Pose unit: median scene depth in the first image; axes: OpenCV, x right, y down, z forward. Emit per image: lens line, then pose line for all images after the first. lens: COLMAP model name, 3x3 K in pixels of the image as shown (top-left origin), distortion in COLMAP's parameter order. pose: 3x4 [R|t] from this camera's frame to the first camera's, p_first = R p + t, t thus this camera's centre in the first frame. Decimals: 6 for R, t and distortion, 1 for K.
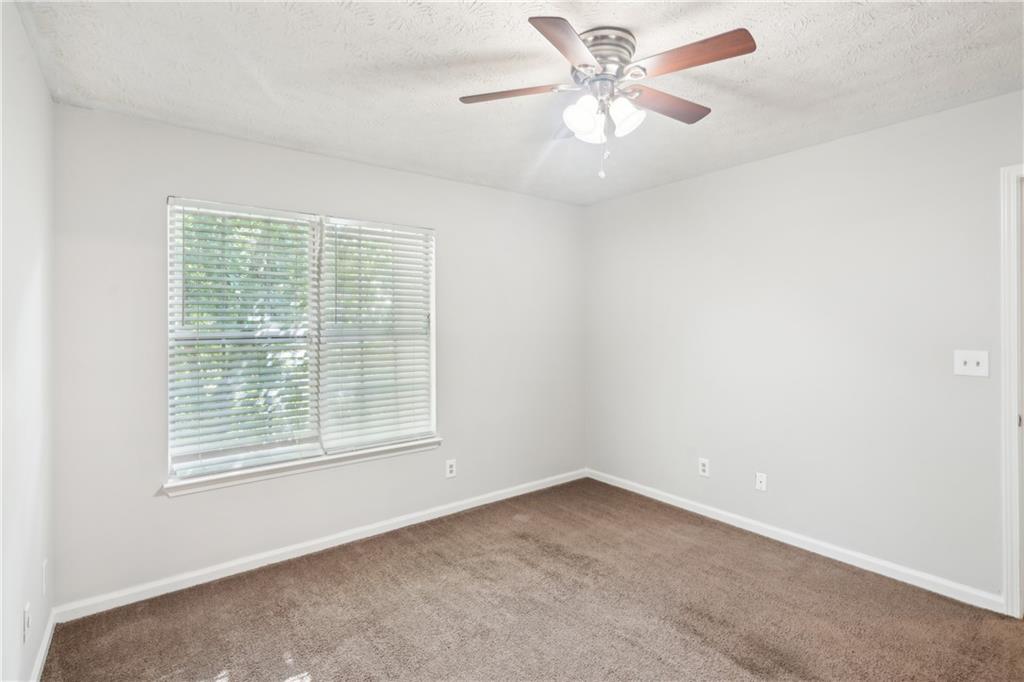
lens RADIAL K [[480.8, 0, 513.4], [0, 480.8, 336.2], [0, 0, 1]] dist [0.001743, 0.000424]
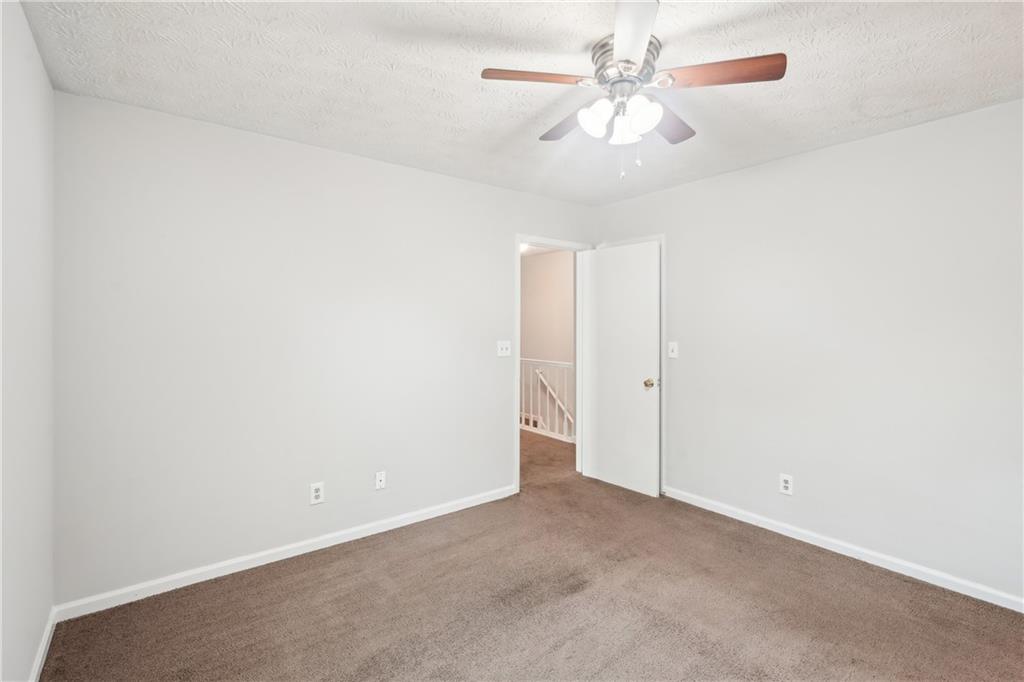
lens RADIAL K [[480.8, 0, 511.4], [0, 480.8, 338.7], [0, 0, 1]] dist [0.001743, 0.000424]
pose [[-0.010050, -0.024994, 0.999637, -0.526719], [0.019459, 0.999493, 0.025186, -0.013854], [-0.999760, 0.019705, -0.009558, 0.792393]]
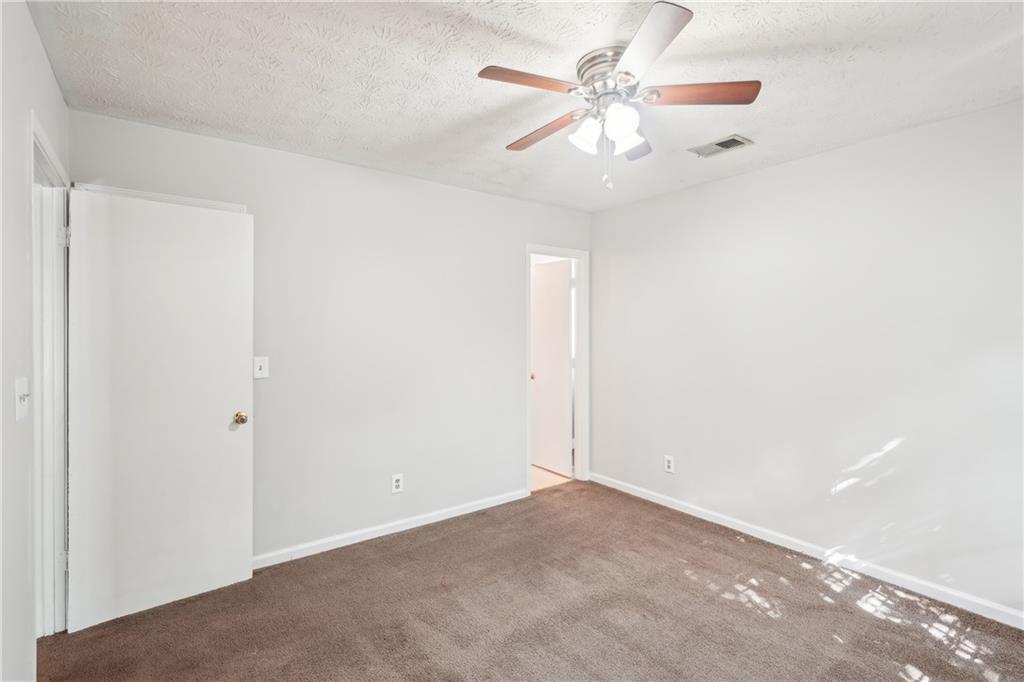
lens RADIAL K [[480.8, 0, 511.8], [0, 480.8, 339.8], [0, 0, 1]] dist [0.001743, 0.000424]
pose [[-0.999917, 0.012587, 0.002925, 0.248095], [0.012673, 0.999426, 0.031414, -0.020605], [-0.002528, 0.031449, -0.999502, 1.291932]]
